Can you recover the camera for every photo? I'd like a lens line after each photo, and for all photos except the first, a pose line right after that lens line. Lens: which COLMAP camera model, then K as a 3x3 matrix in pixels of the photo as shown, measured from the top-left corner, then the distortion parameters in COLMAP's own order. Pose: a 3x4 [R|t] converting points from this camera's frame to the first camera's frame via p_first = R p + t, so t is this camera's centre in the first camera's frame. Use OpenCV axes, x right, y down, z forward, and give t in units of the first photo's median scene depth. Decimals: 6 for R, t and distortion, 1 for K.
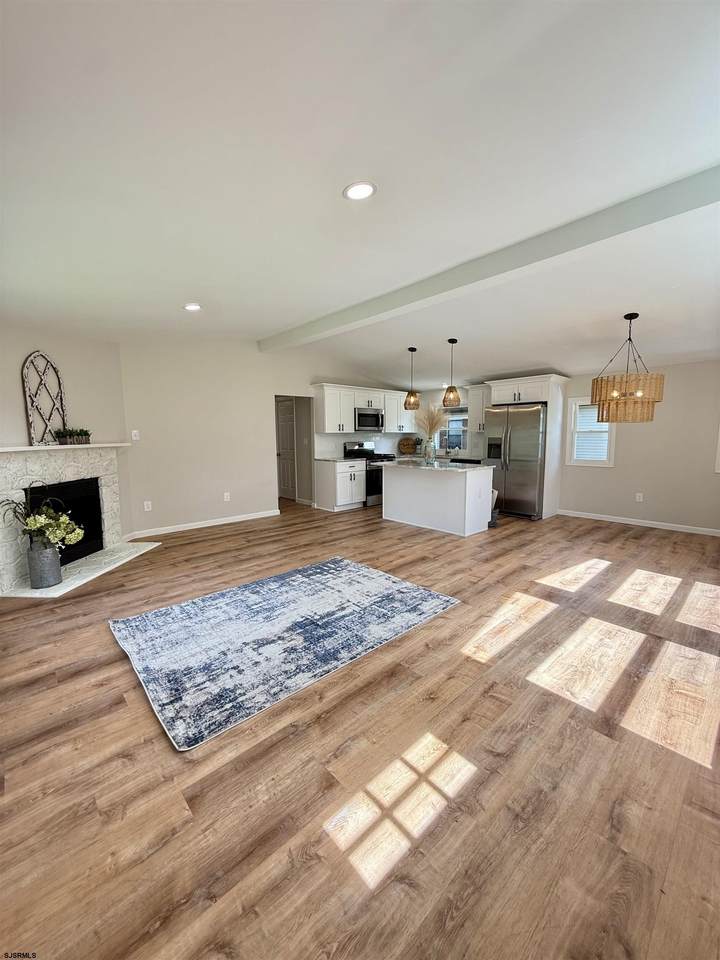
lens RADIAL K [[381.5, 0, 360.6], [0, 381.5, 481.8], [0, 0, 1]] dist [-0.001202, 0.000326]
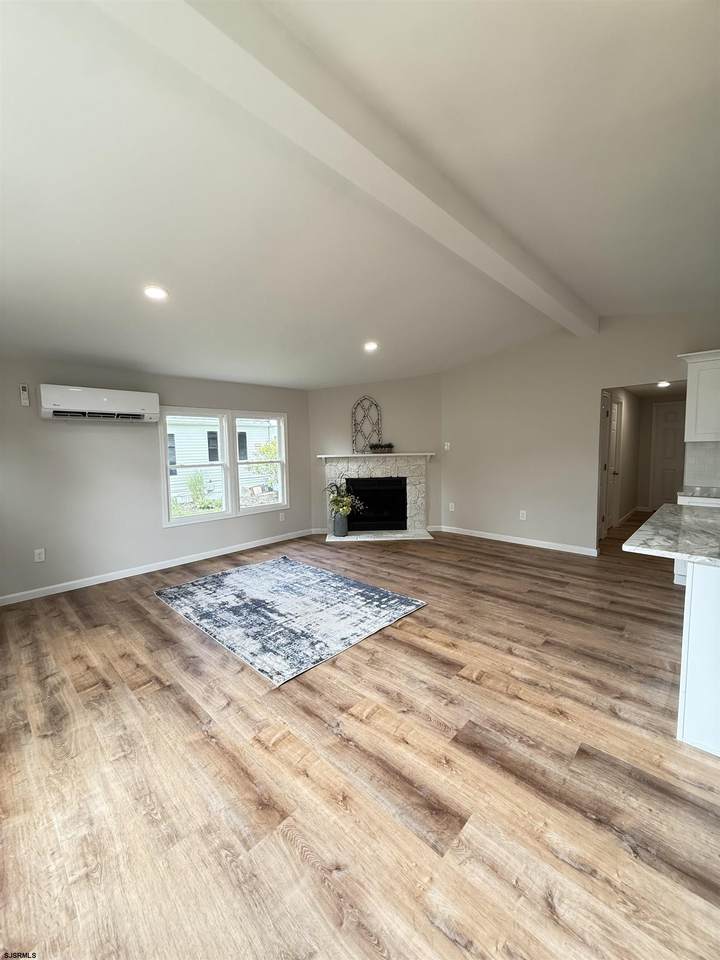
lens RADIAL K [[381.5, 0, 361.1], [0, 381.5, 476.8], [0, 0, 1]] dist [-0.001202, 0.000326]
pose [[0.055791, 0.091267, -0.994262, 0.785420], [-0.103396, 0.990988, 0.085164, -0.132712], [0.993074, 0.098051, 0.064725, 0.875549]]
